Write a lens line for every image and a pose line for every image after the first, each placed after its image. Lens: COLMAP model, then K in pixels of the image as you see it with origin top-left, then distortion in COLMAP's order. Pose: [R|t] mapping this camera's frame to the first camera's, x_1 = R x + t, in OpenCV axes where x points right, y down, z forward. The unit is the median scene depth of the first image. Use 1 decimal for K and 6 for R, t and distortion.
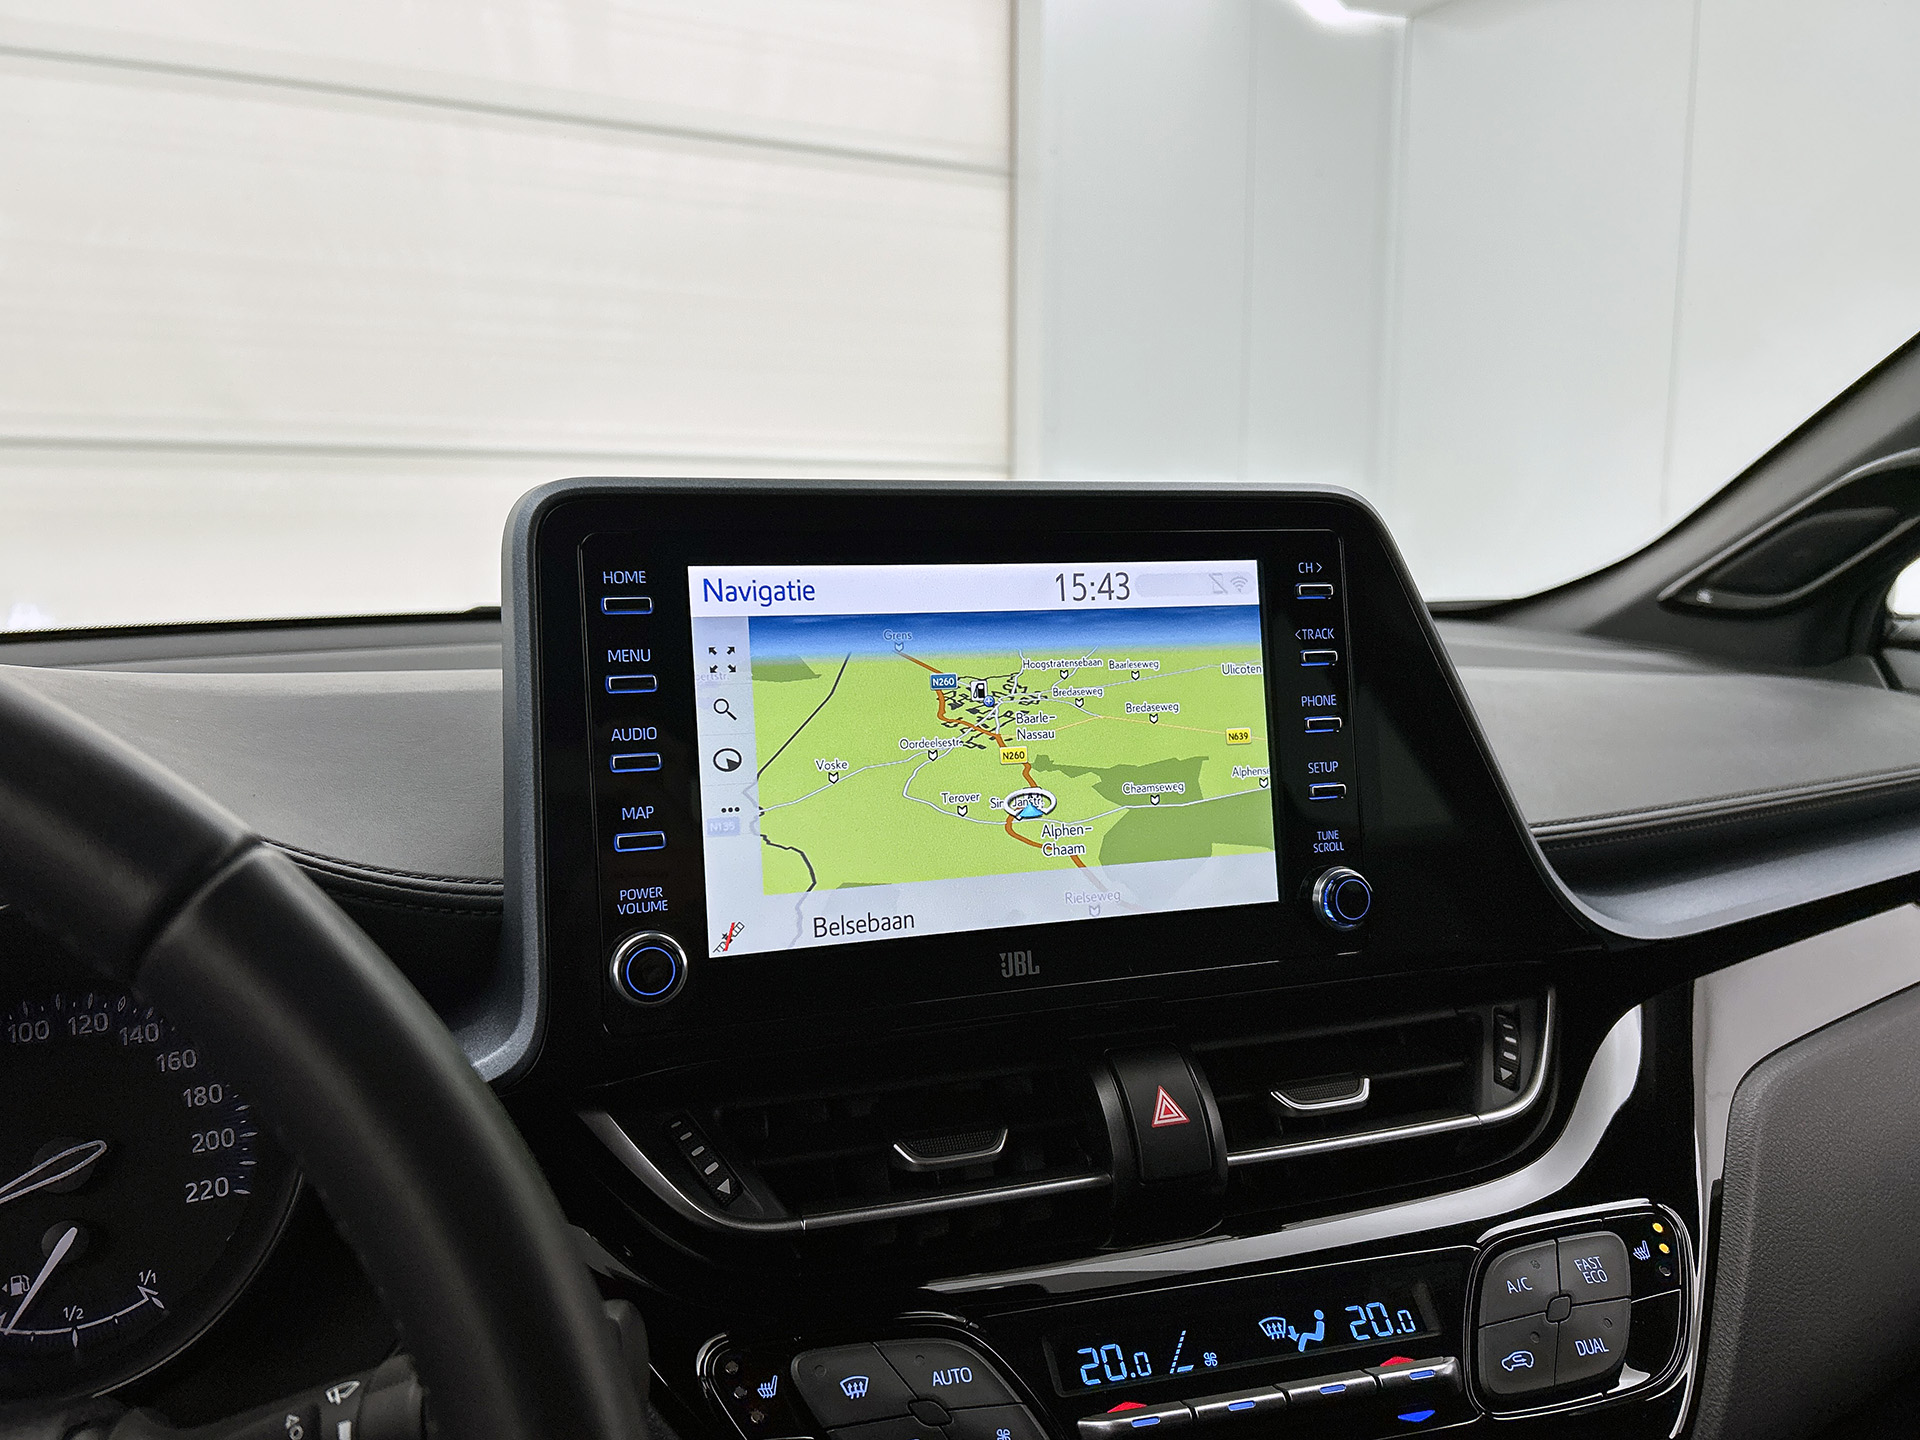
lens RADIAL K [[1479.2, 0, 970.1], [0, 1479.2, 726.2], [0, 0, 1]] dist [0.035059, -0.055046]
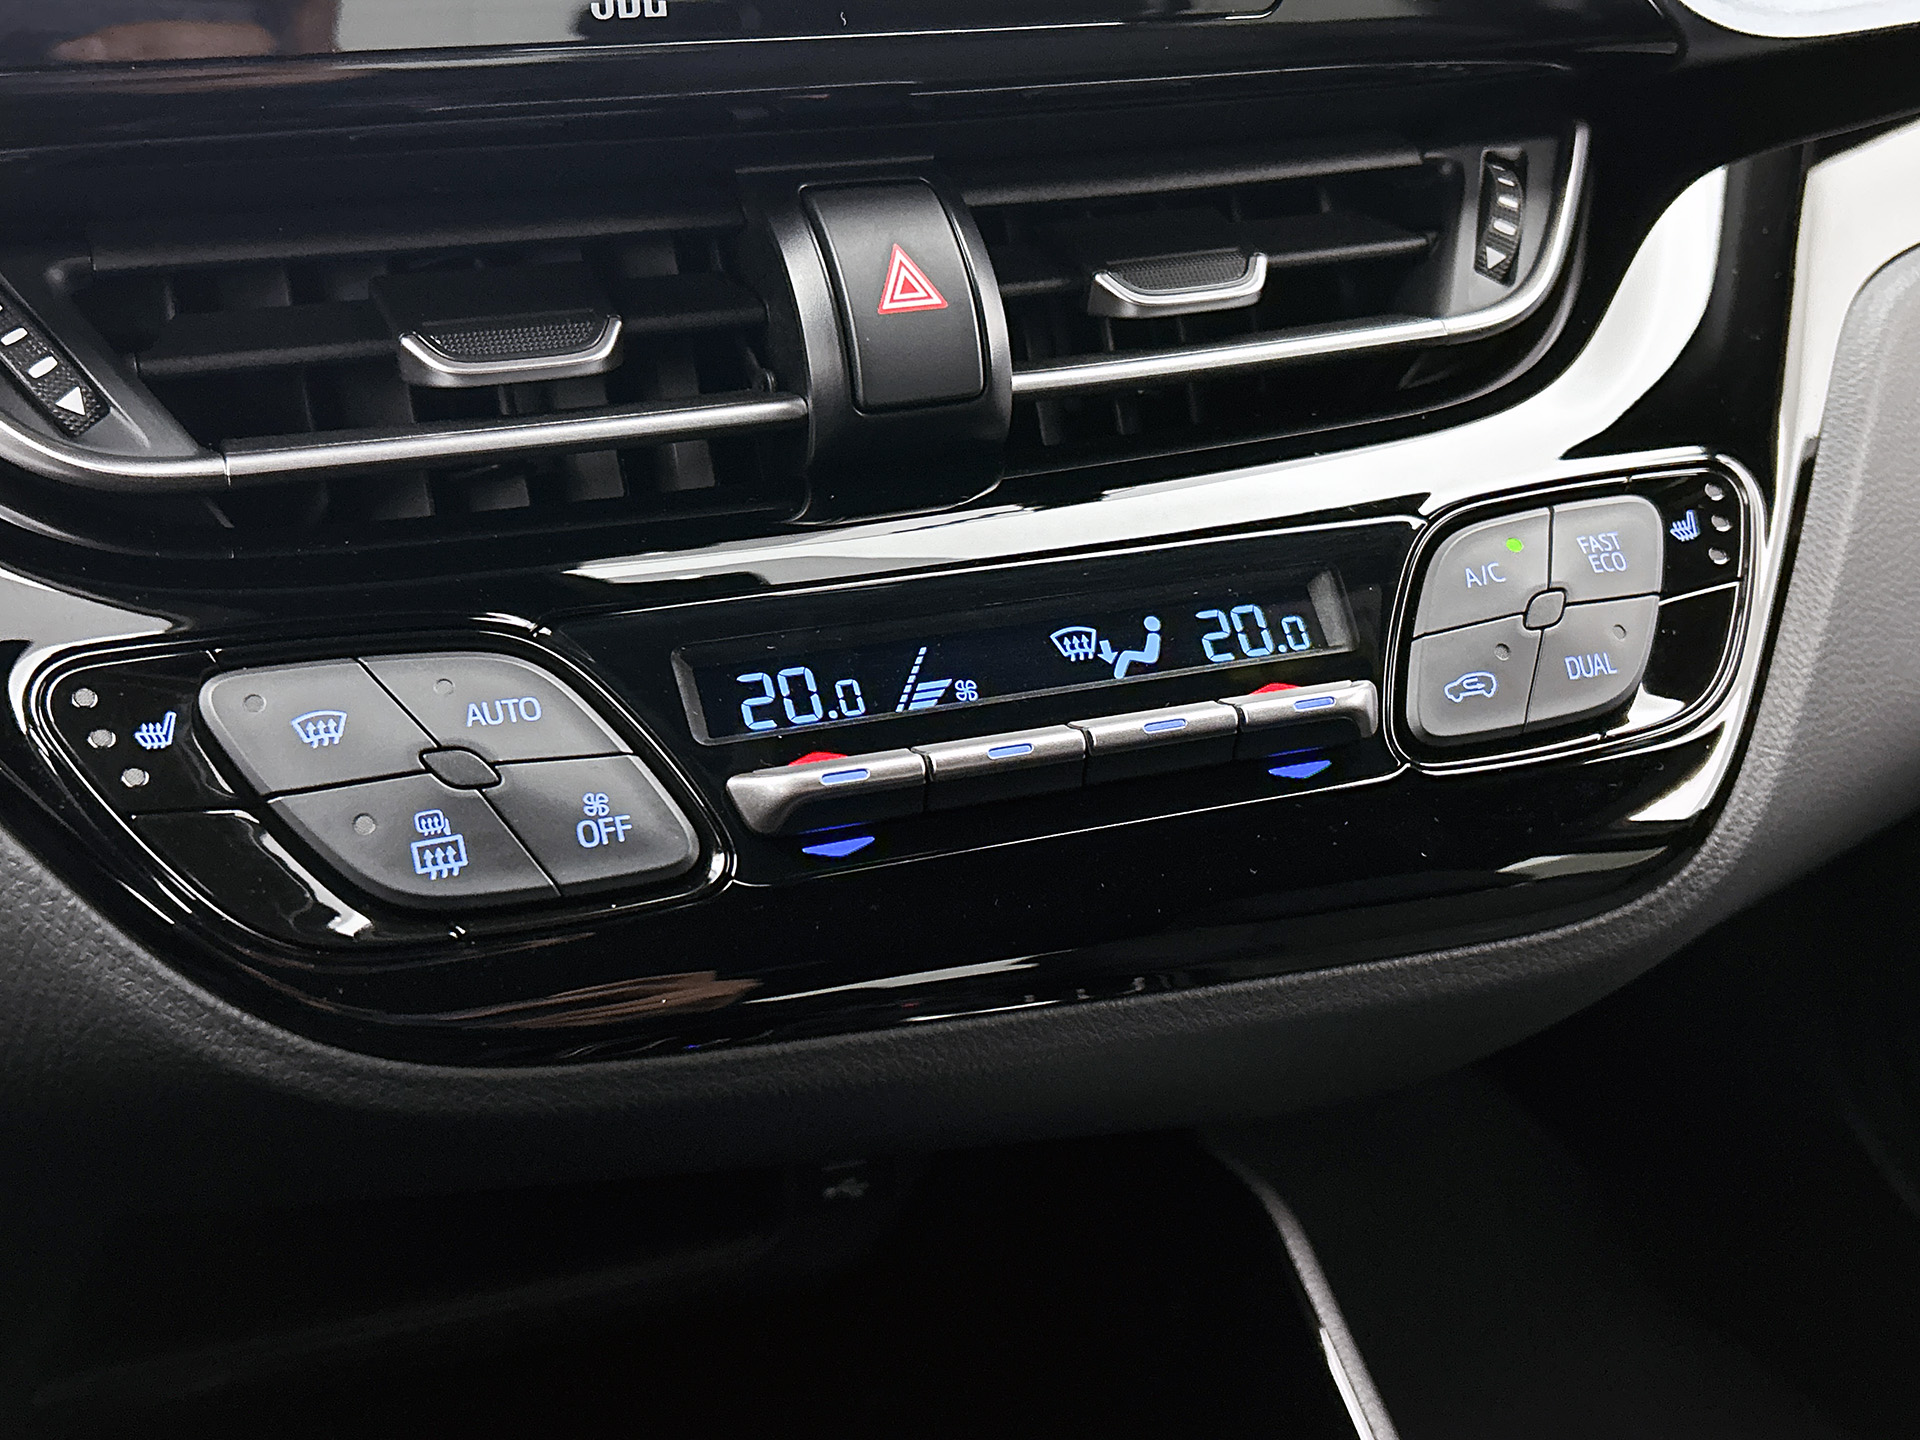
lens RADIAL K [[2058.4, 0, 960.0], [0, 2058.4, 720.0], [0, 0, 1]] dist [0.138102, -0.416653]
pose [[0.994290, -0.016289, 0.105463, 0.068779], [-0.020151, 0.941845, 0.335442, 0.153704], [-0.104794, -0.335652, 0.936139, 0.216902]]
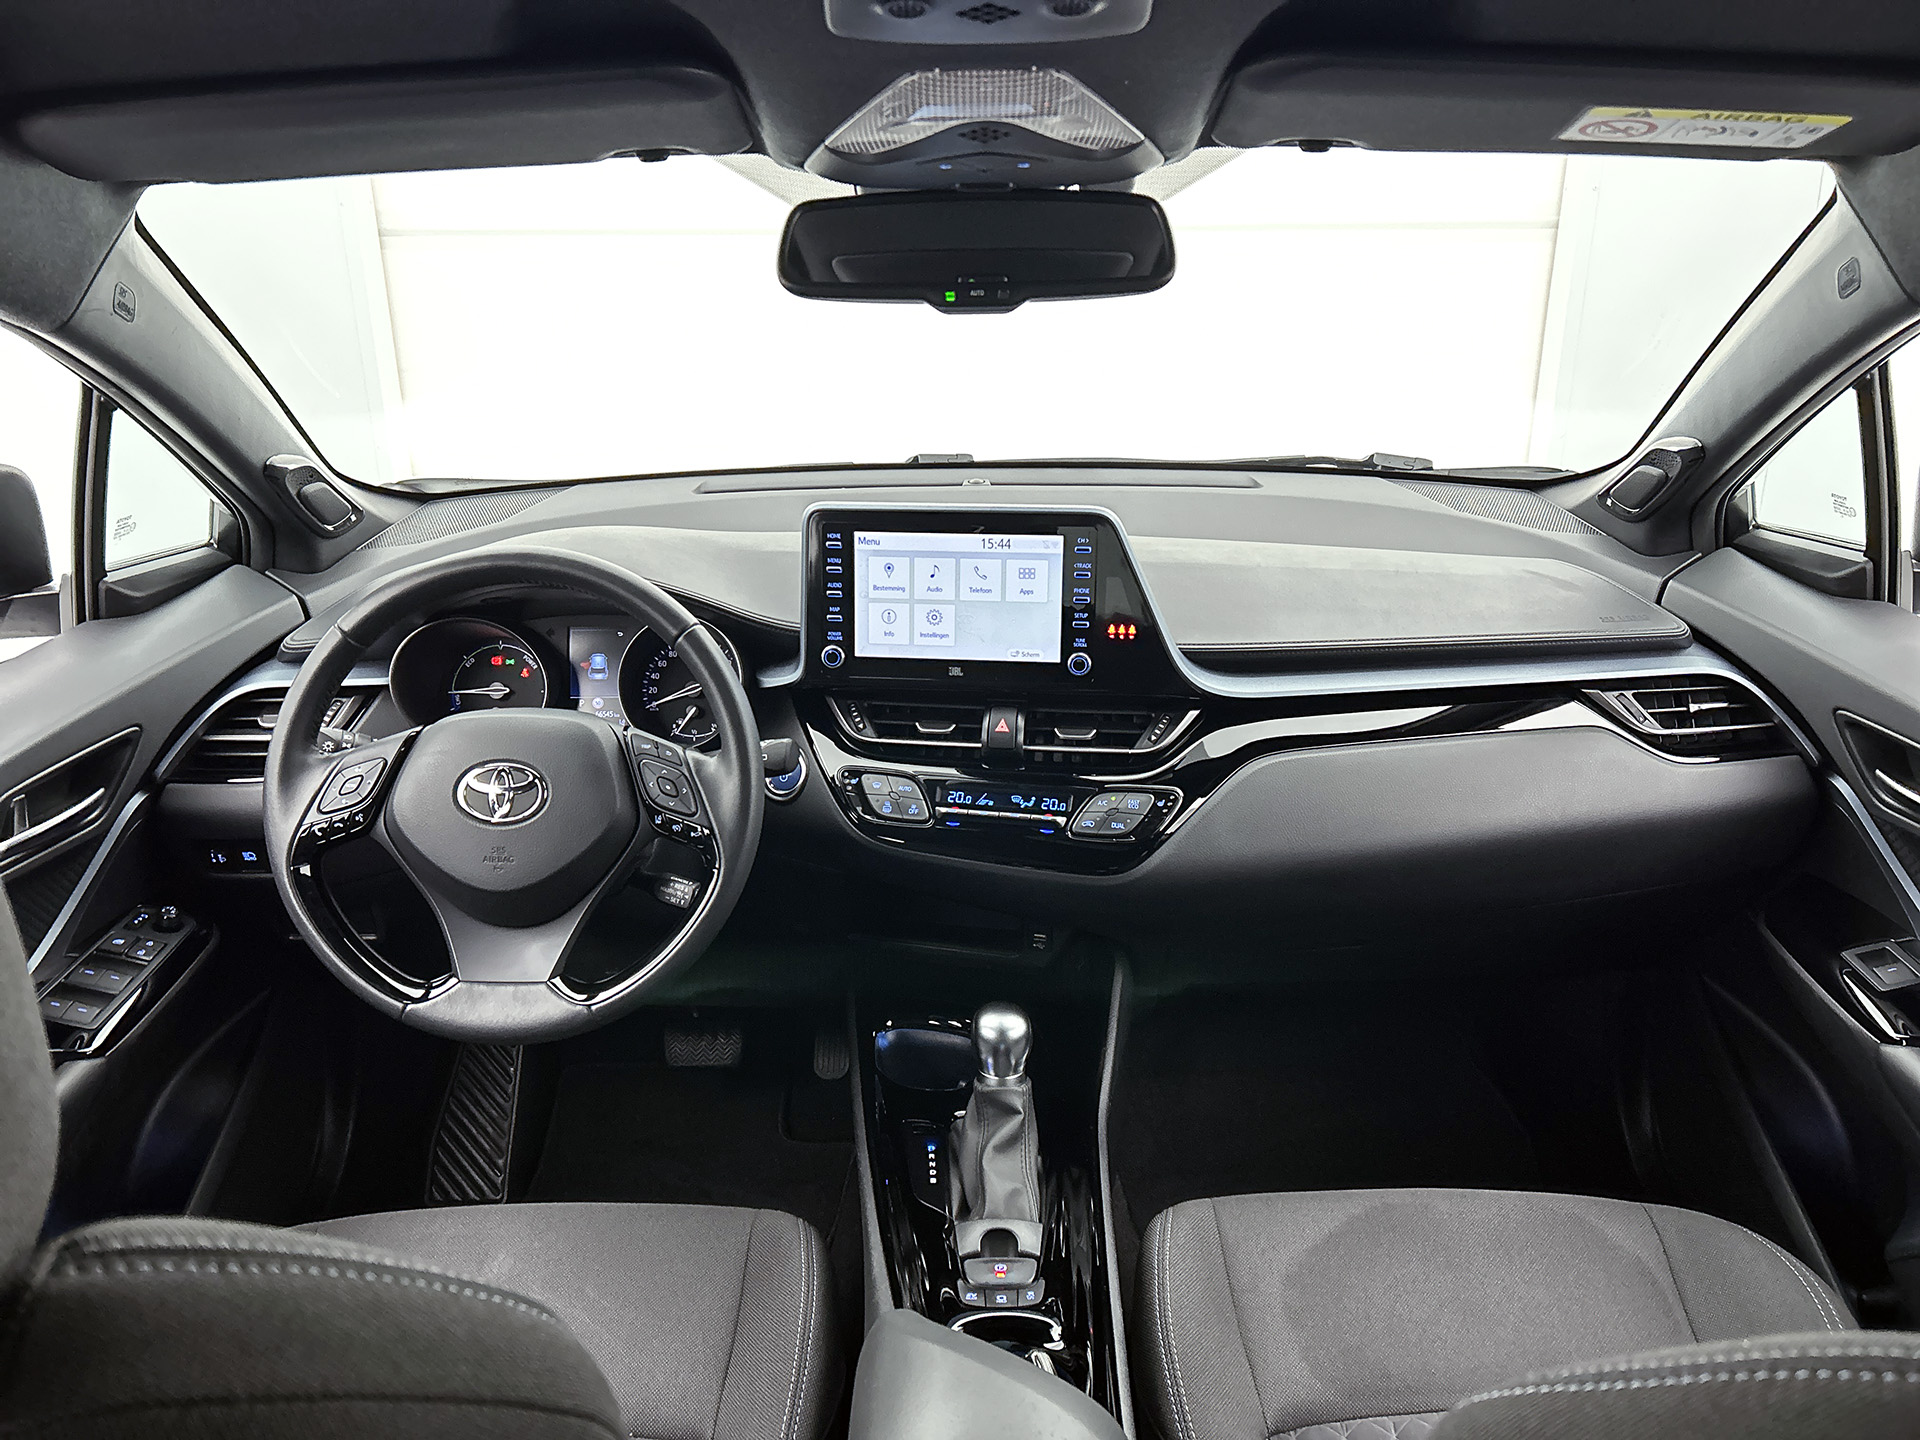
lens RADIAL K [[1411.2, 0, 955.5], [0, 1411.2, 732.5], [0, 0, 1]] dist [0.091361, -0.120219]
pose [[0.893447, 0.158539, -0.420258, 1.248691], [-0.053638, 0.966601, 0.250610, -0.433546], [0.445954, -0.201365, 0.872111, -1.508726]]
